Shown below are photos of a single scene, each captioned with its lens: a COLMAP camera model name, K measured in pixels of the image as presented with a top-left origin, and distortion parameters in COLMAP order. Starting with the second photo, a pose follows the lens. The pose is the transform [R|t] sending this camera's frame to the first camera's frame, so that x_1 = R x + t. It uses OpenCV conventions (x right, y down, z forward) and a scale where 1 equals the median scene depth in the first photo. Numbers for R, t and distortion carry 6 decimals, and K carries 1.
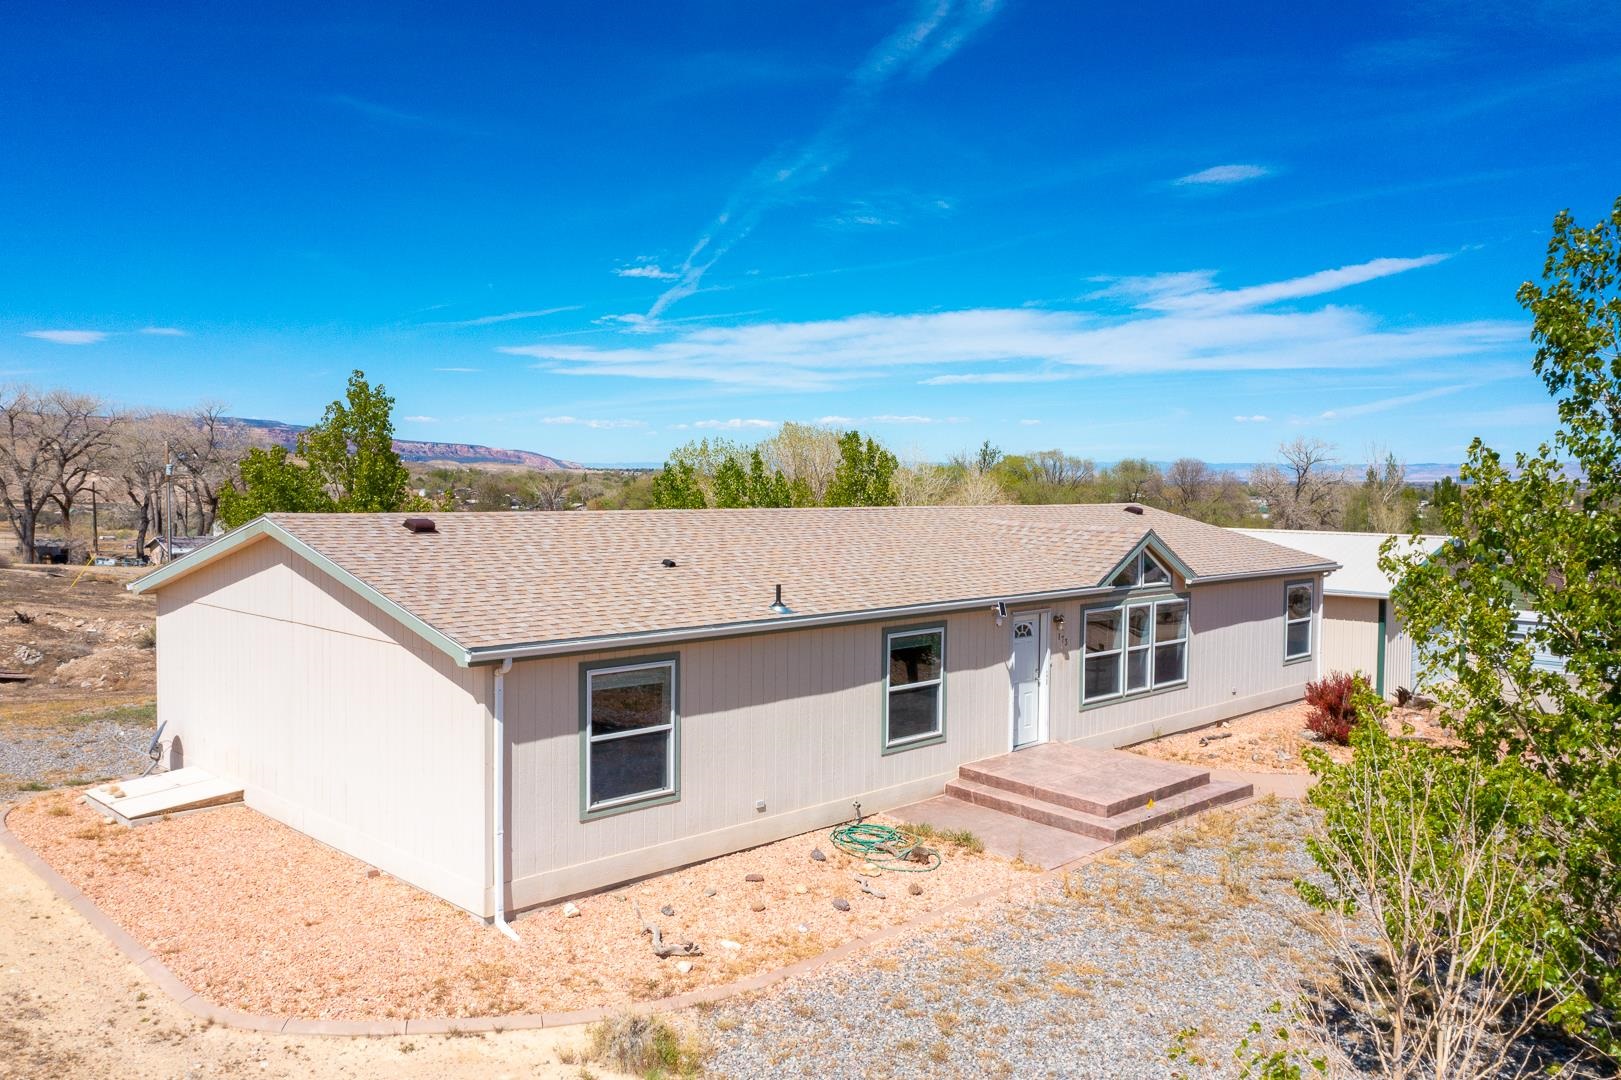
lens RADIAL K [[1285.3, 0, 819.0], [0, 1285.3, 544.3], [0, 0, 1]] dist [-0.013707, 0.004787]
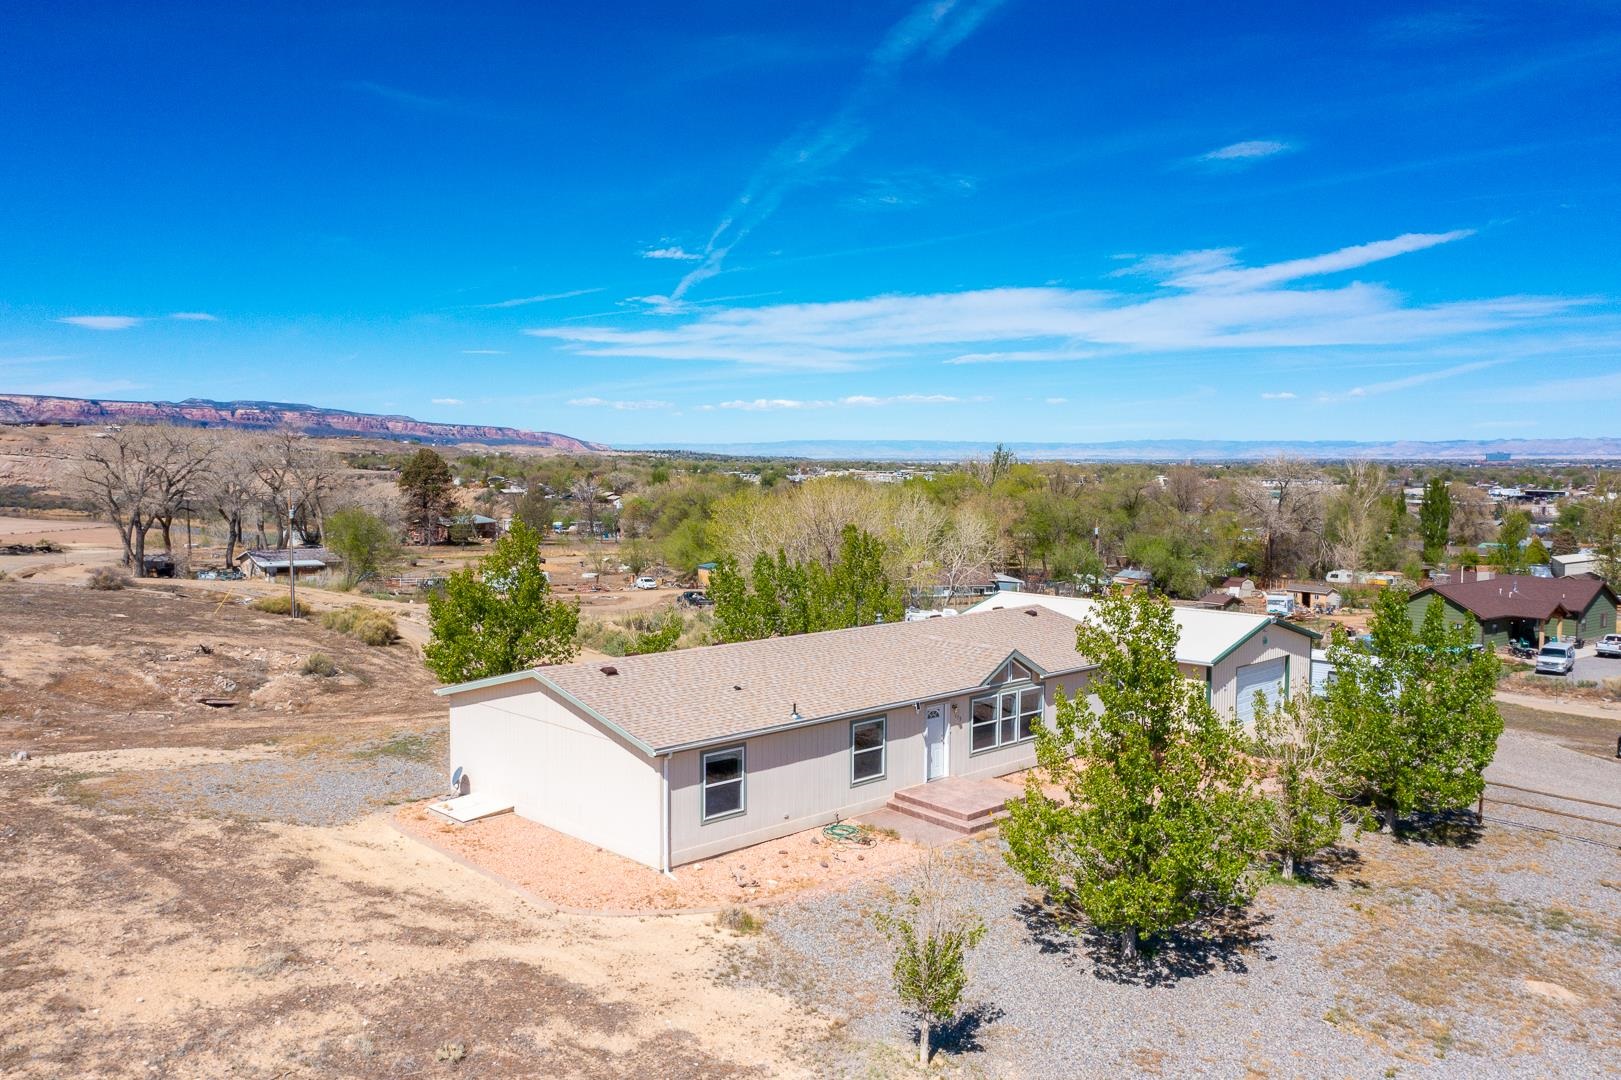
lens RADIAL K [[1285.3, 0, 806.3], [0, 1285.3, 537.0], [0, 0, 1]] dist [-0.013707, 0.004787]
pose [[0.999552, -0.005659, -0.029383, 0.035271], [0.005986, 0.999921, 0.011054, -0.188225], [0.029318, -0.011225, 0.999507, -0.738936]]
